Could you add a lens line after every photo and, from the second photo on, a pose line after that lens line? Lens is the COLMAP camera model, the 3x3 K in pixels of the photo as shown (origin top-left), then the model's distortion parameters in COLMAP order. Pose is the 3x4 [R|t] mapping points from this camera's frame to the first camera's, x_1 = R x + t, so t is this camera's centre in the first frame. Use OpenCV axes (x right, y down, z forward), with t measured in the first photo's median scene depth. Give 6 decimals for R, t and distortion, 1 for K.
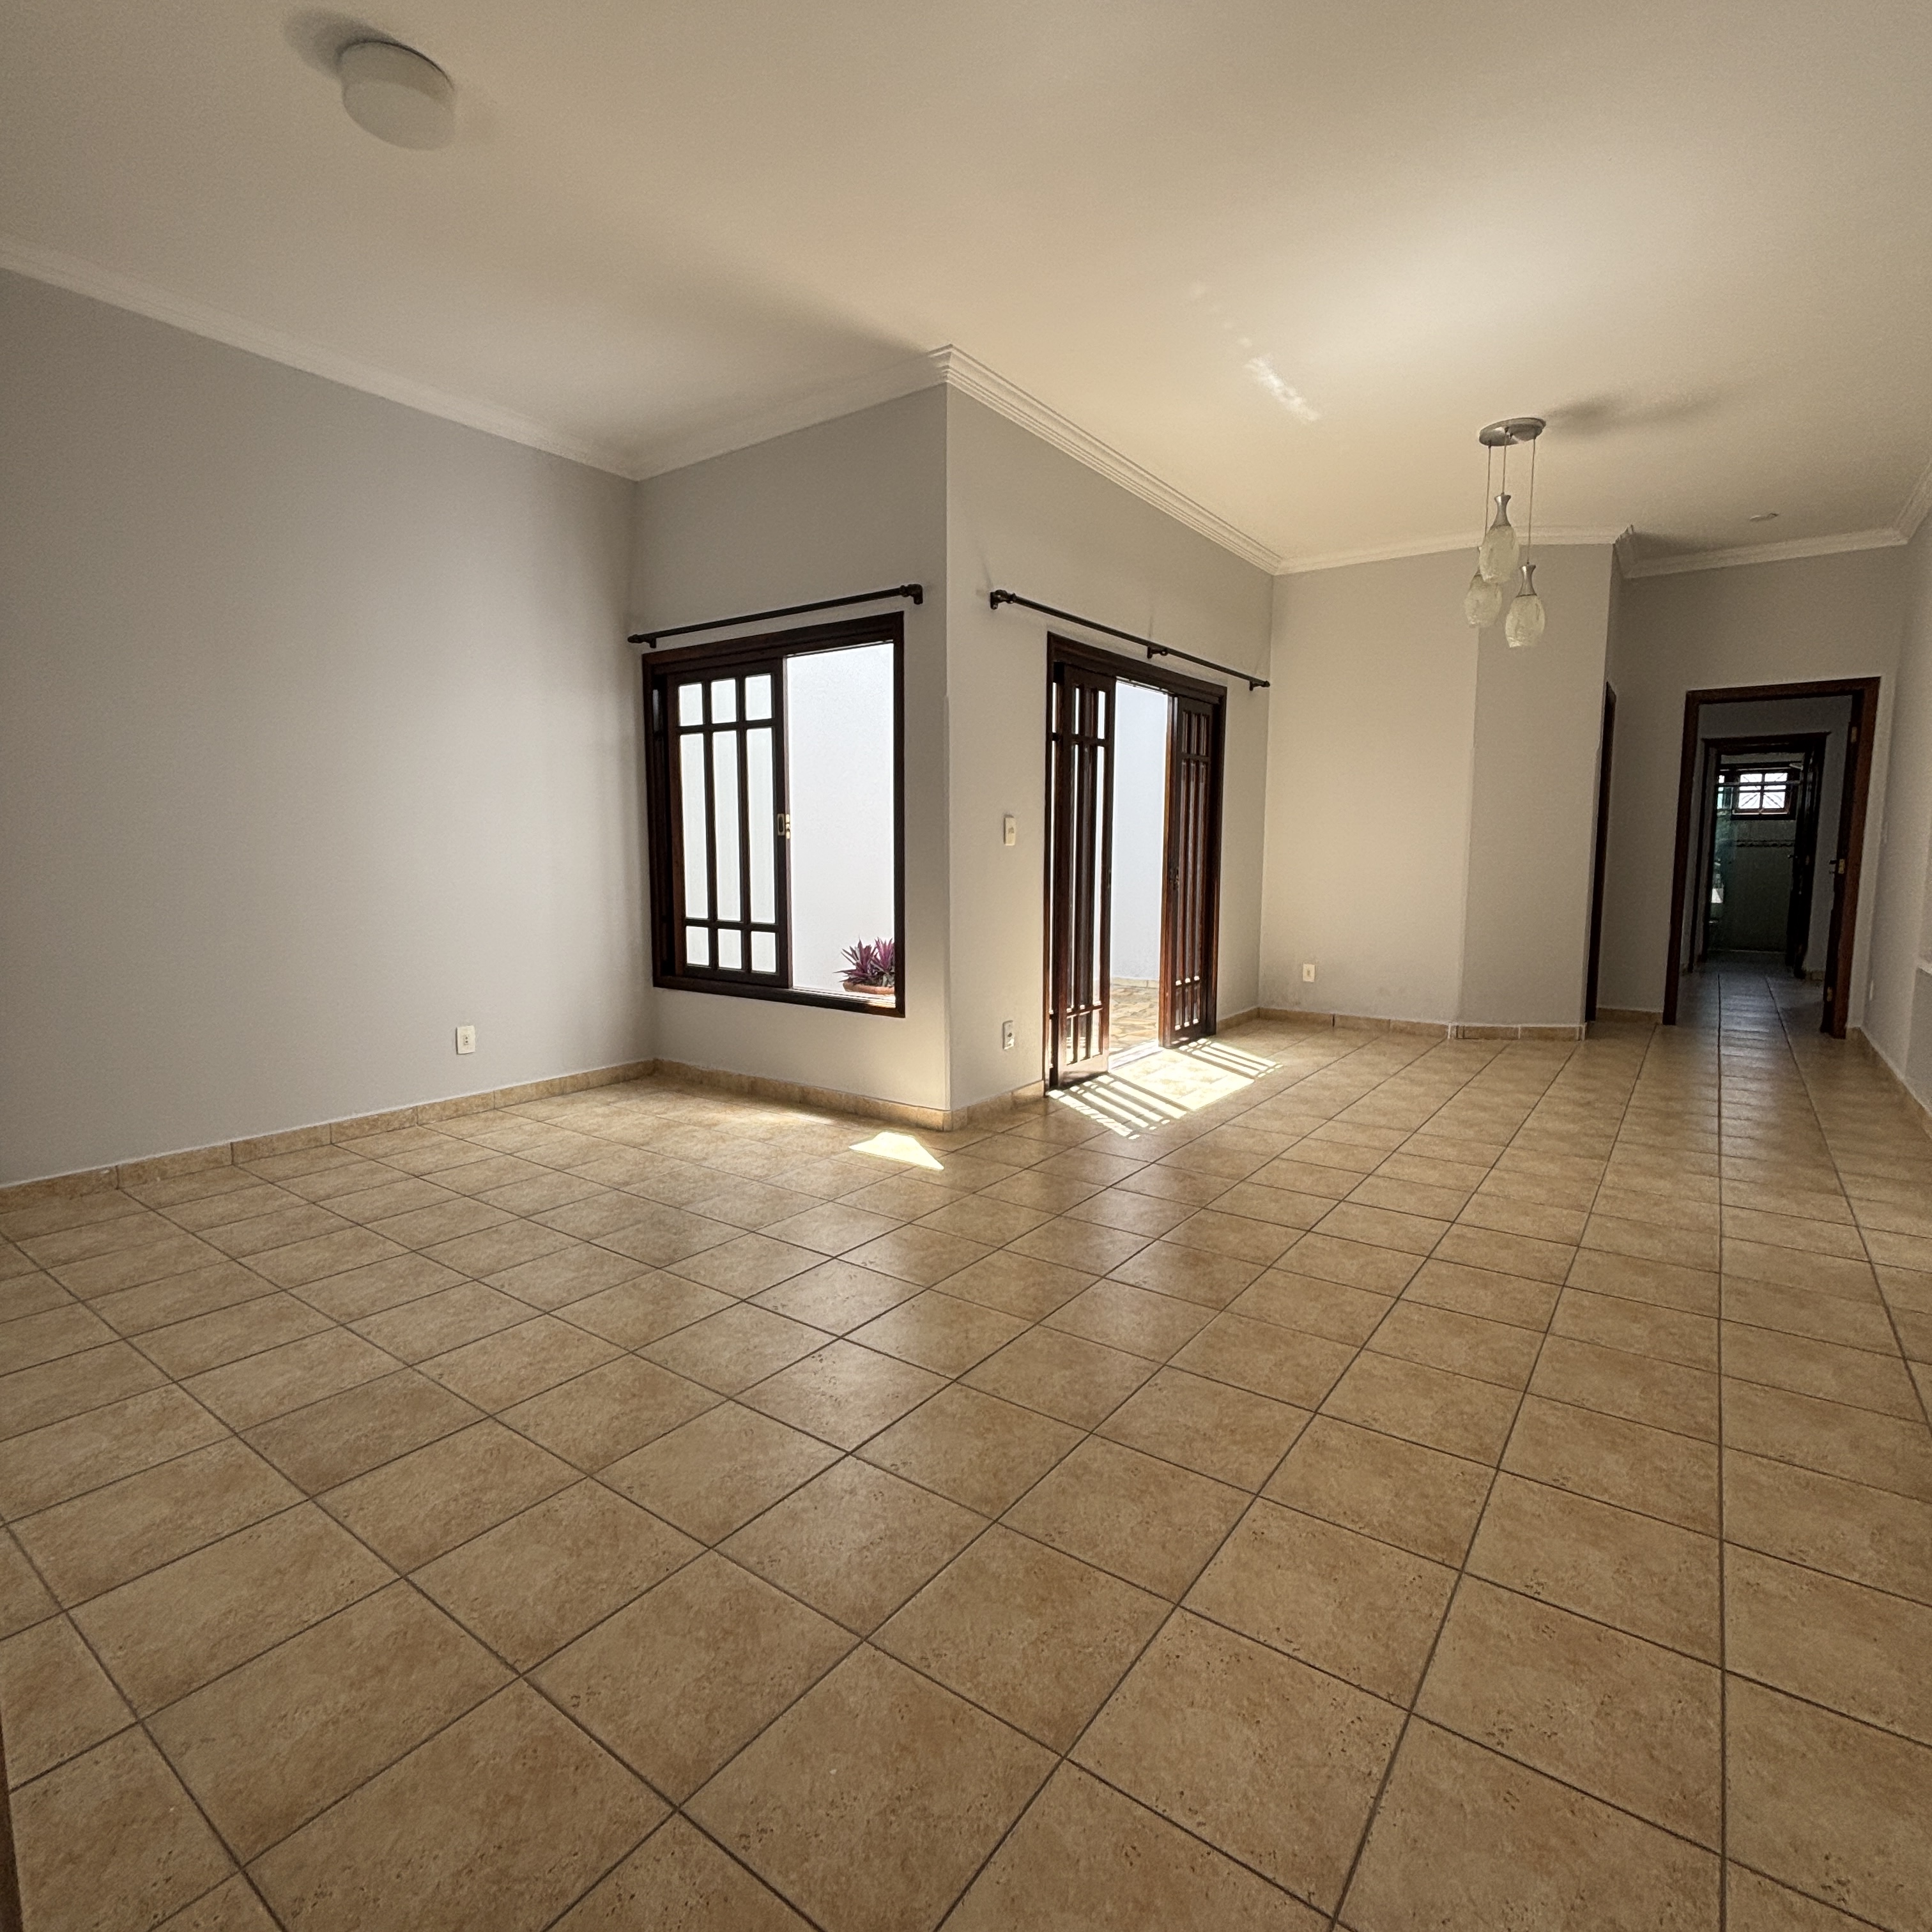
lens RADIAL K [[1035.9, 0, 966.0], [0, 1035.9, 966.0], [0, 0, 1]] dist [-0.000774, -0.000674]
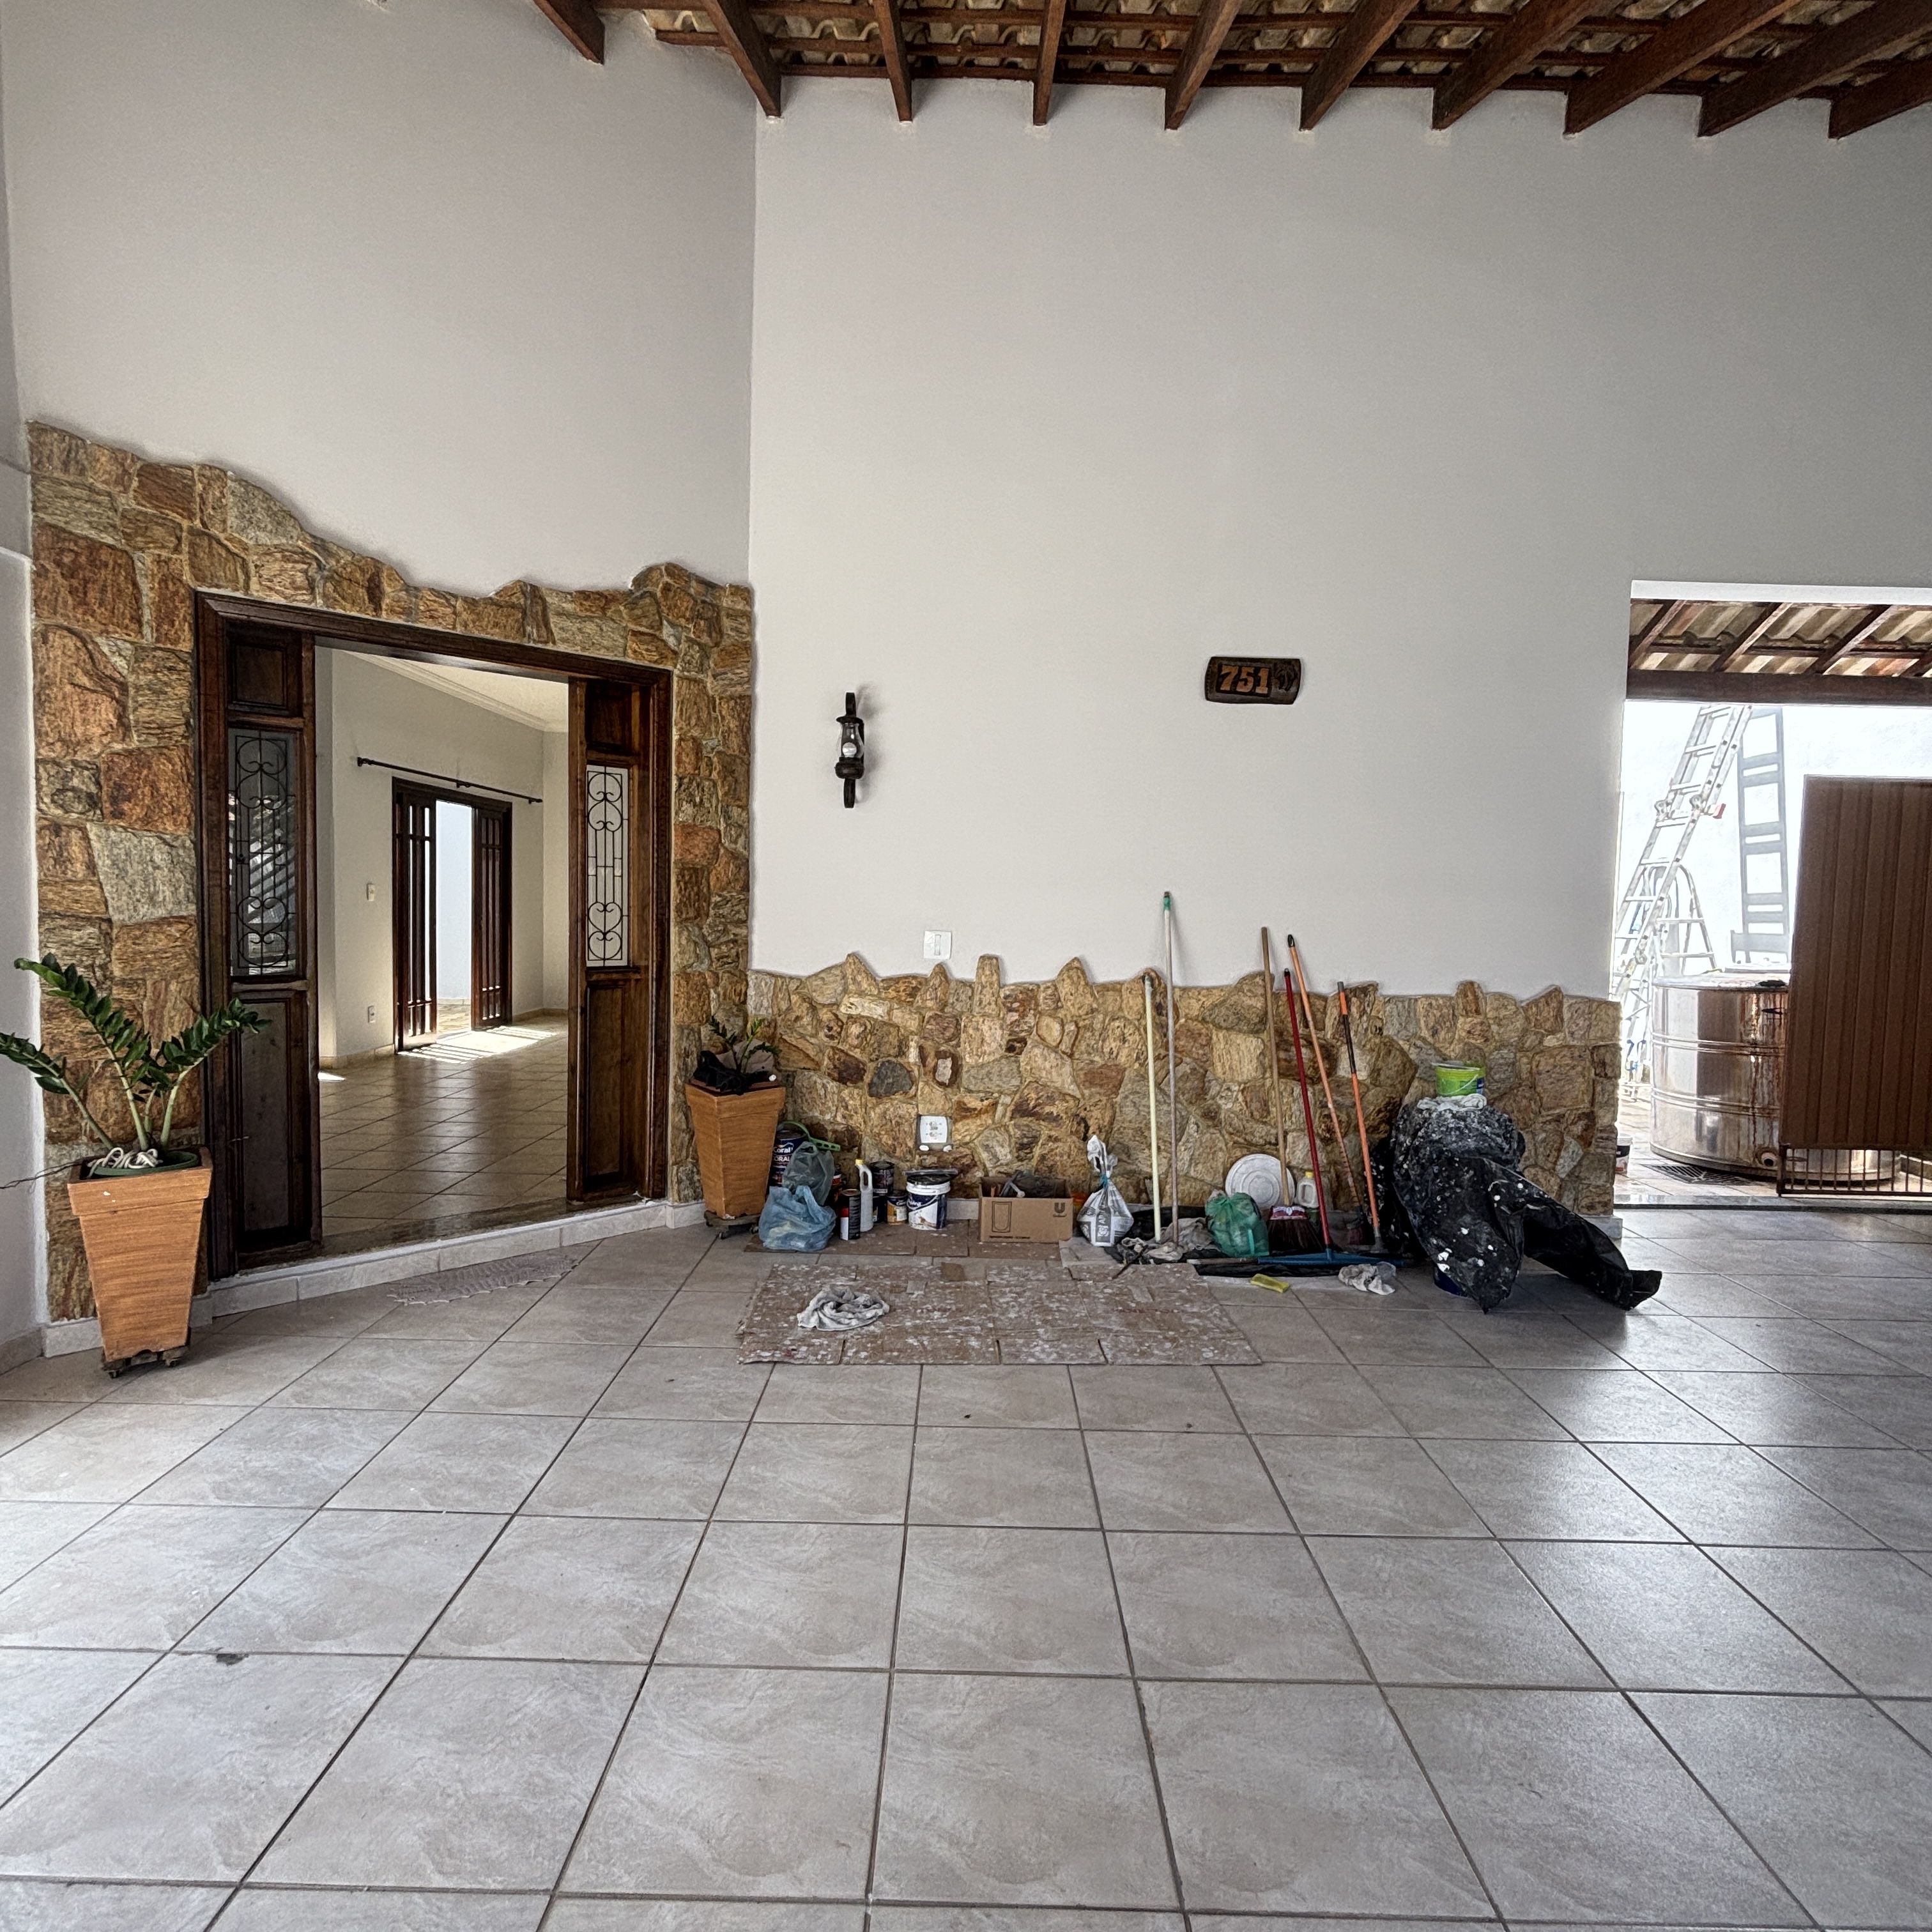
lens RADIAL K [[1055.9, 0, 913.5], [0, 1055.9, 967.7], [0, 0, 1]] dist [0.038656, -0.001848]
pose [[0.840864, -0.015629, 0.541020, -0.114005], [0.041238, 0.998527, -0.035247, 0.065522], [-0.539672, 0.051949, 0.840271, -0.679121]]
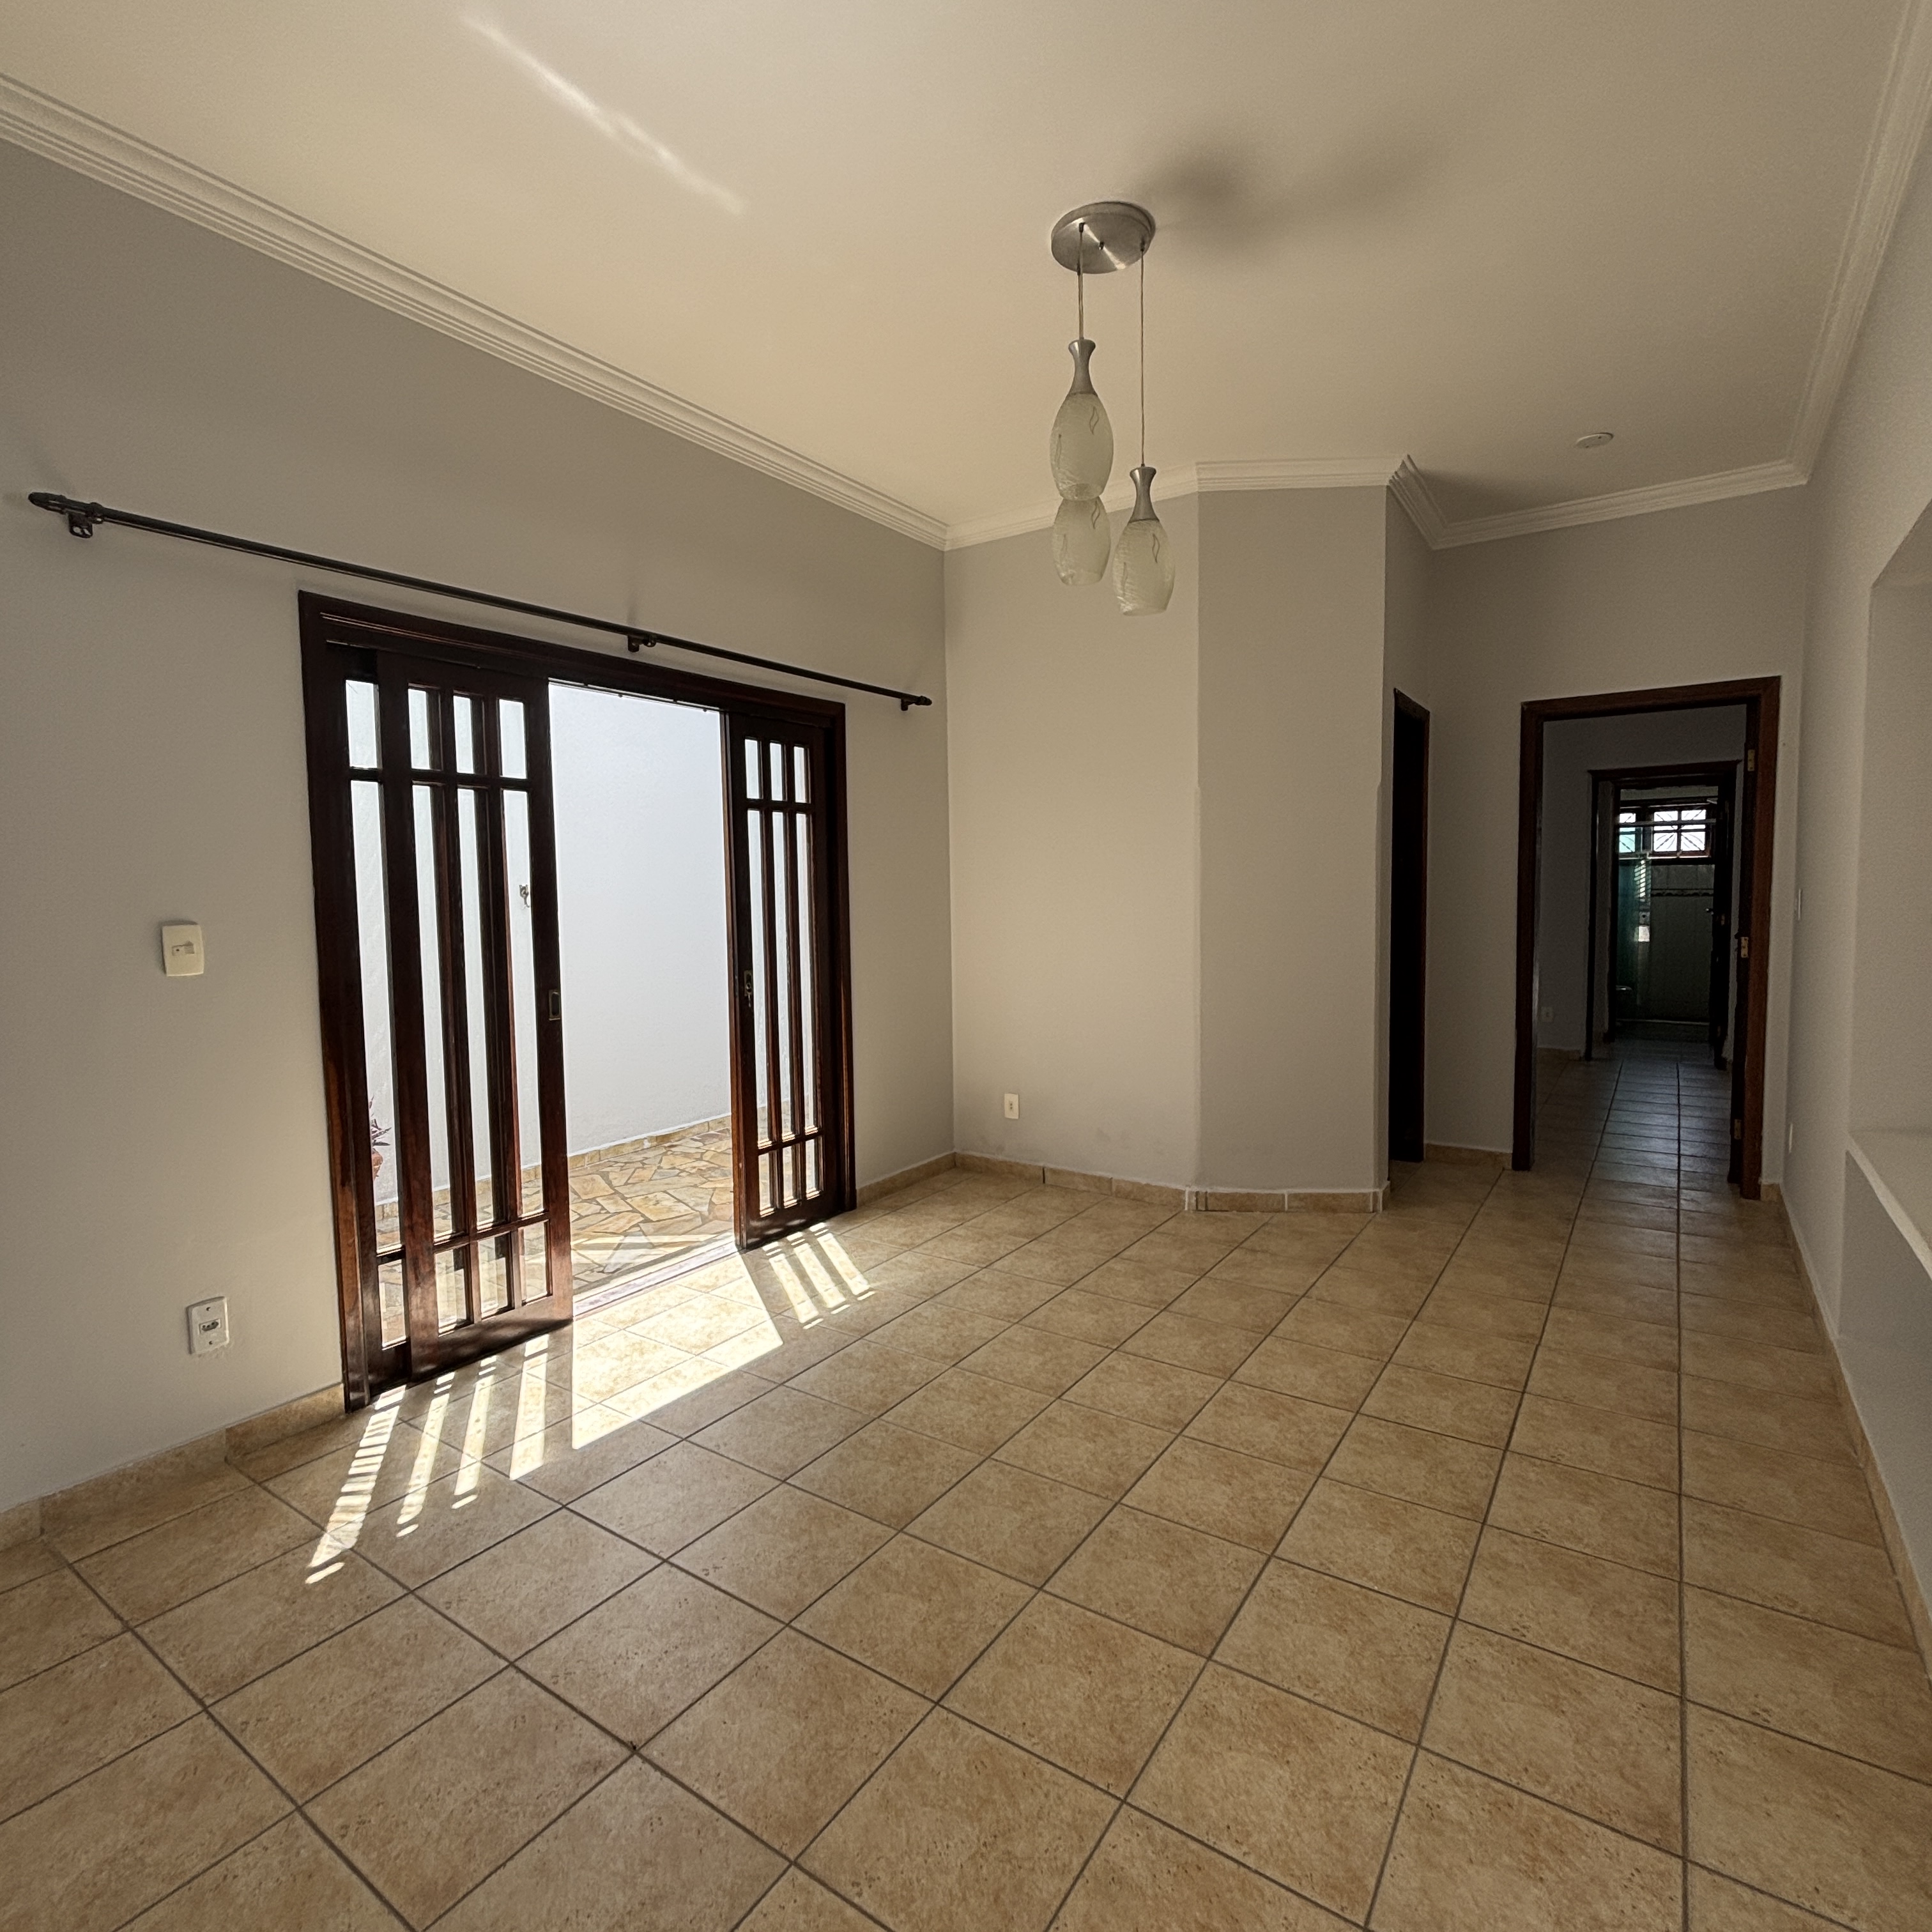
lens RADIAL K [[1041.2, 0, 966.0], [0, 1041.2, 966.0], [0, 0, 1]] dist [0.021767, -0.017410]
pose [[0.999382, -0.017818, 0.030290, 0.306826], [0.019074, 0.998947, -0.041719, -0.065375], [-0.029515, 0.042271, 0.998670, 0.317086]]
